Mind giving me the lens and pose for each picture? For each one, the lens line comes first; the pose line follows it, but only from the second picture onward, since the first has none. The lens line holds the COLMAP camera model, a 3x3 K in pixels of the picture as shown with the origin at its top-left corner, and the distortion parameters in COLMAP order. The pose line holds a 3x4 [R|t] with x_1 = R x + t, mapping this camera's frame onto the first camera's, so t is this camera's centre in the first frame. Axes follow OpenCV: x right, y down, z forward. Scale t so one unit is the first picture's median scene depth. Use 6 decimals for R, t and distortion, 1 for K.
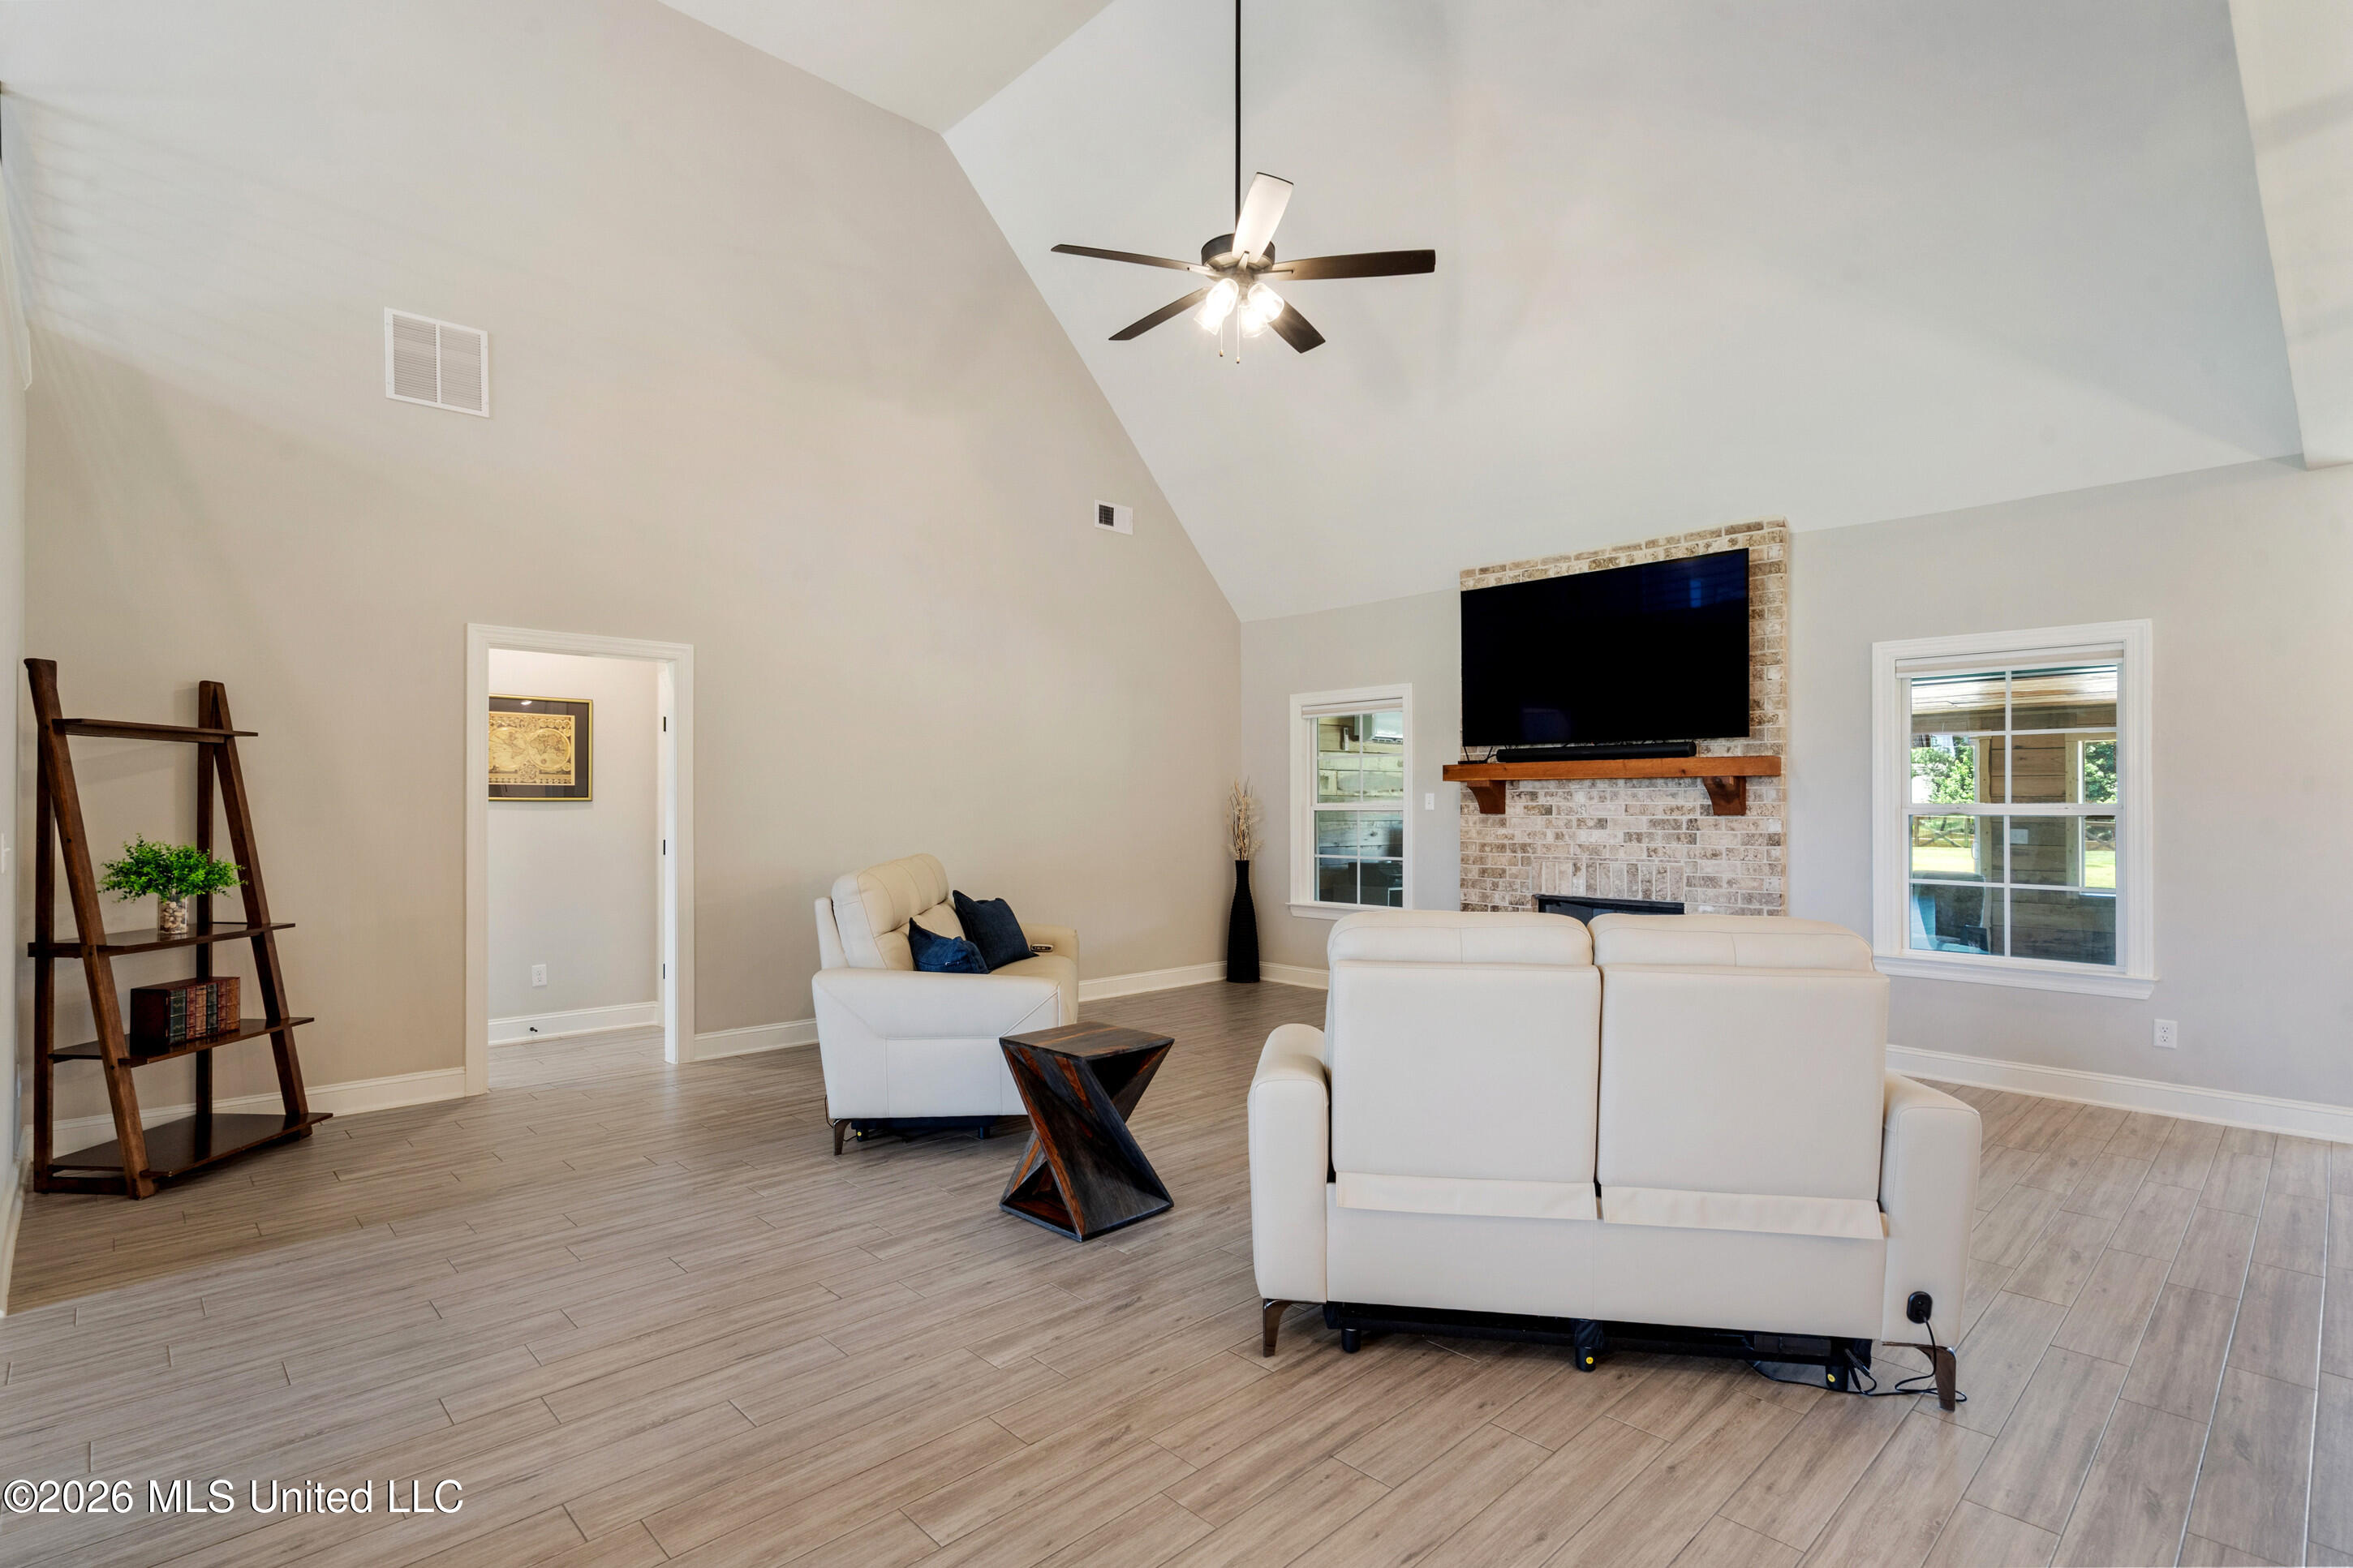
lens RADIAL K [[1127.7, 0, 1176.5], [0, 1127.7, 784.0], [0, 0, 1]] dist [0.000775, -0.000015]
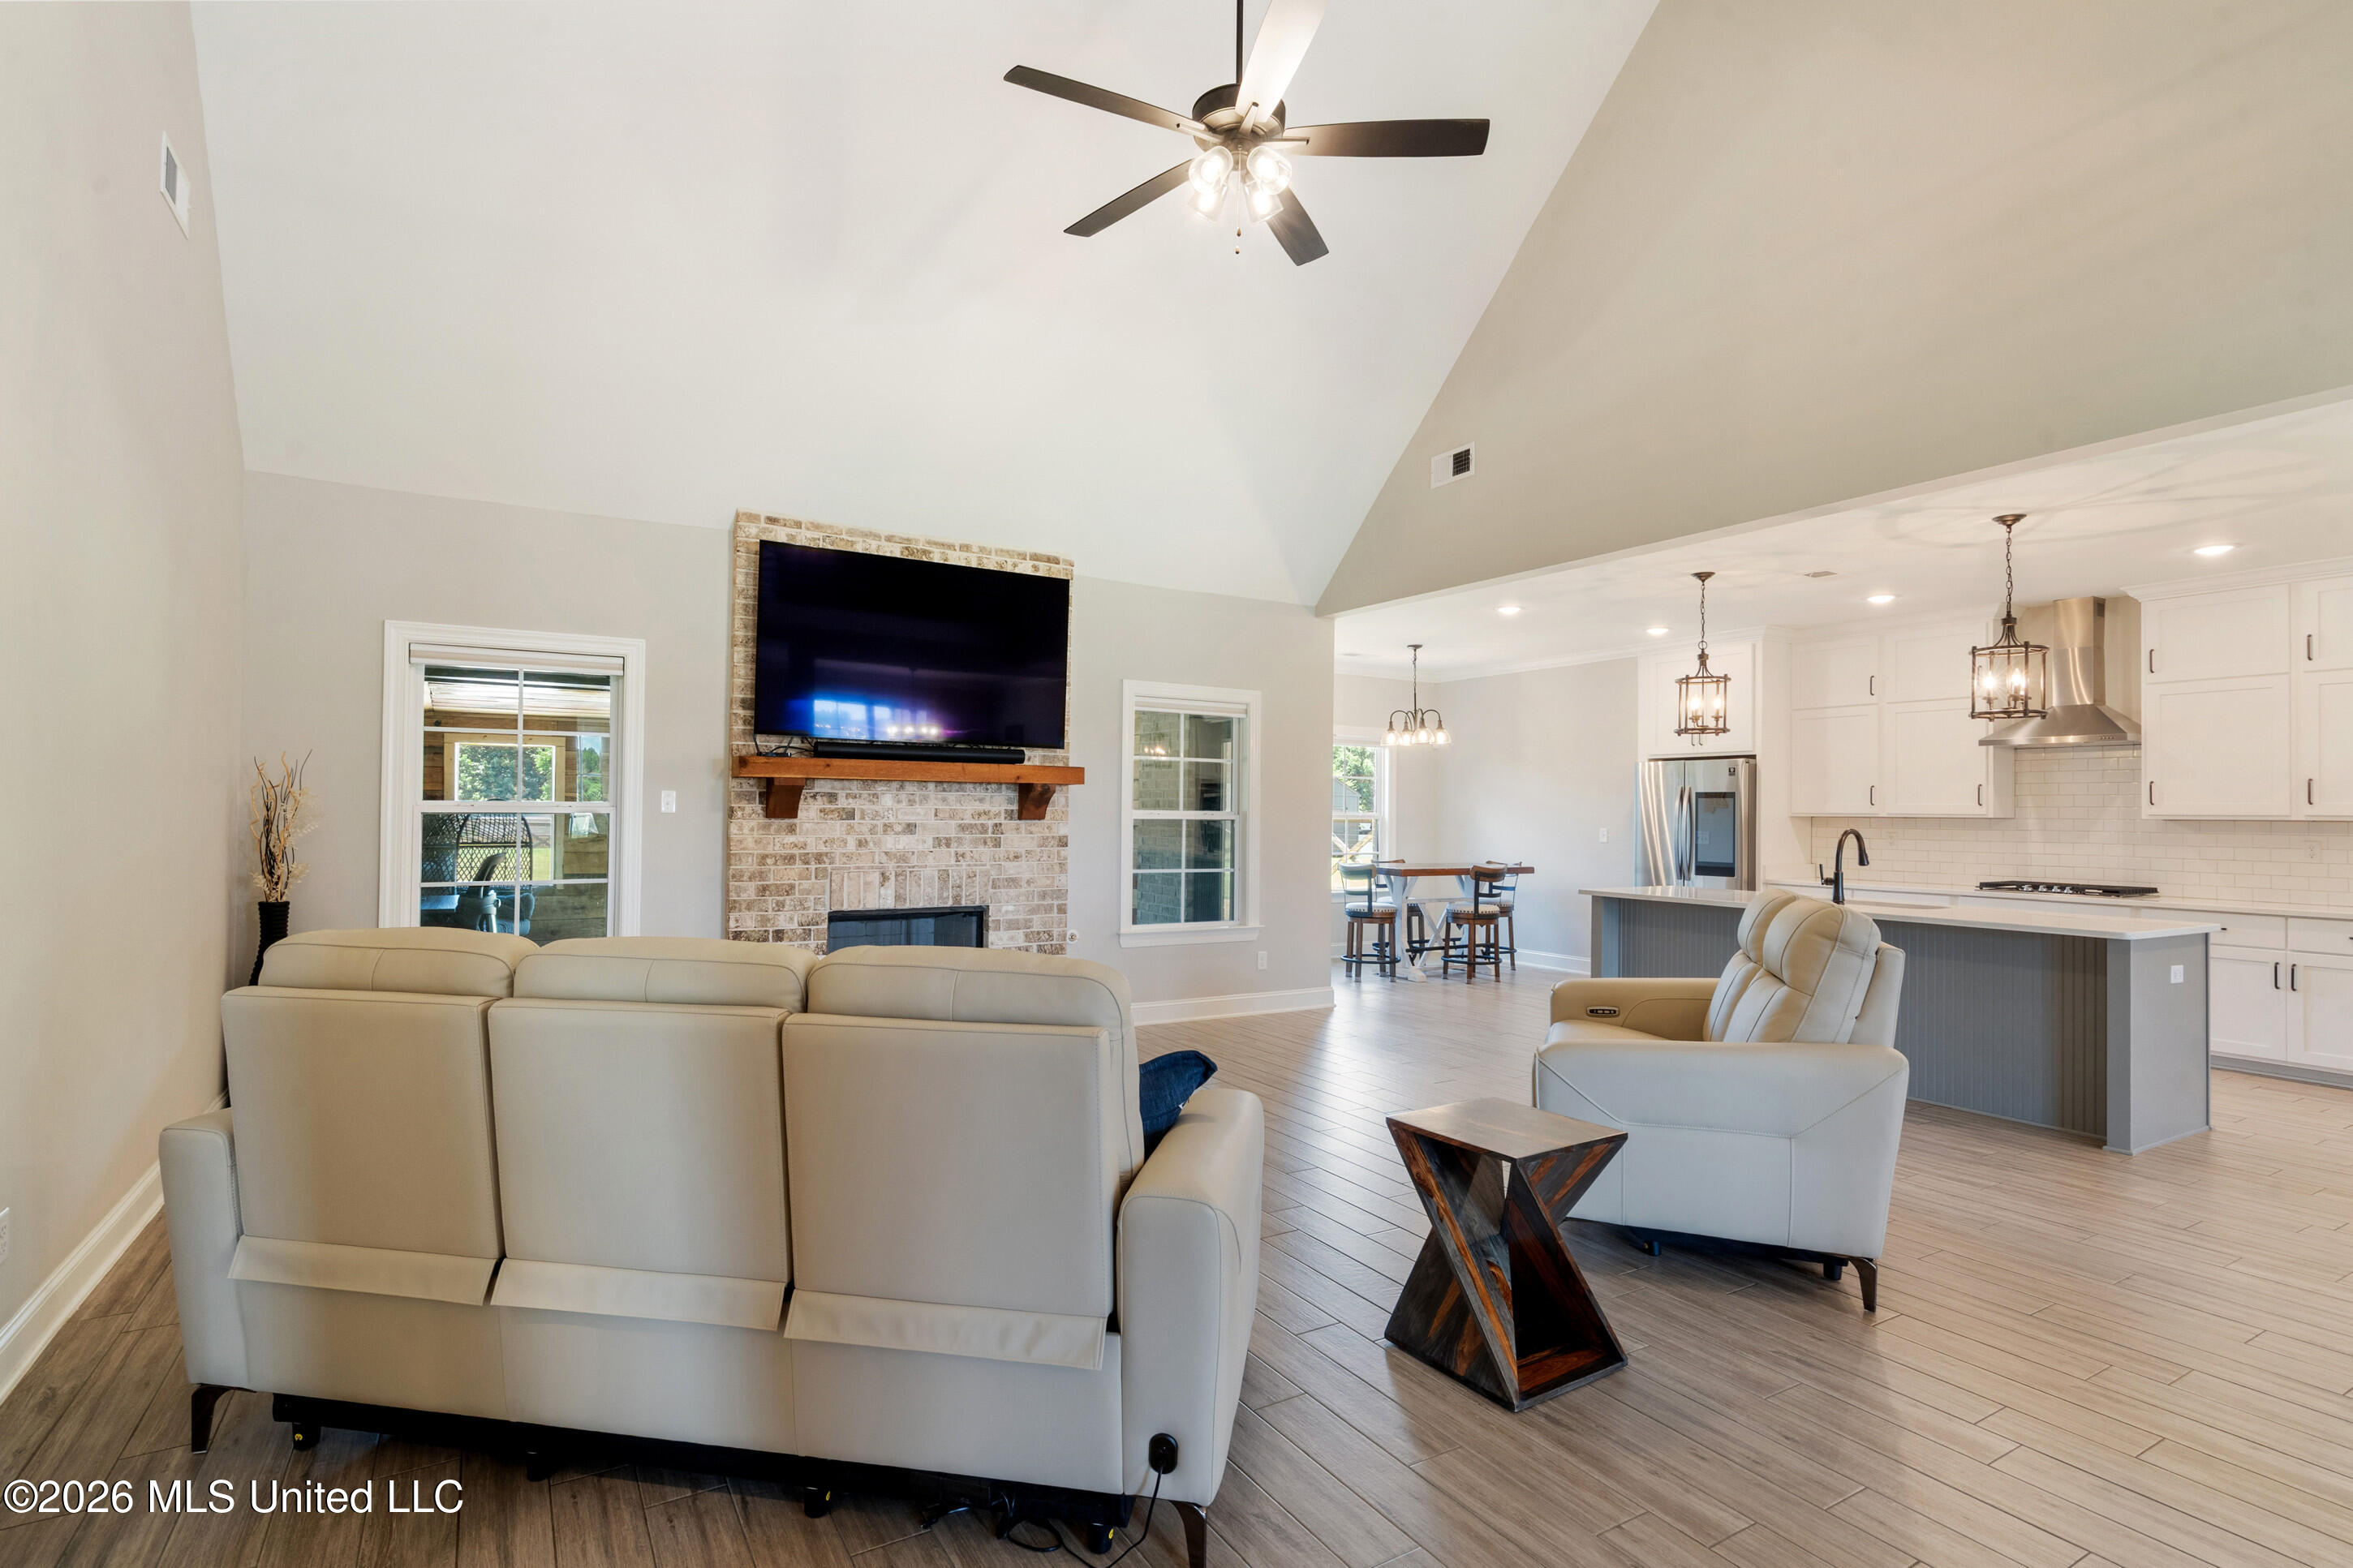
lens RADIAL K [[1085.9, 0, 1214.9], [0, 1085.9, 781.6], [0, 0, 1]] dist [0.001148, 0.000648]
pose [[0.239277, 0.028572, 0.970531, -0.447618], [-0.029530, 0.999319, -0.022139, 0.008532], [-0.970502, -0.023362, 0.239957, 0.543672]]
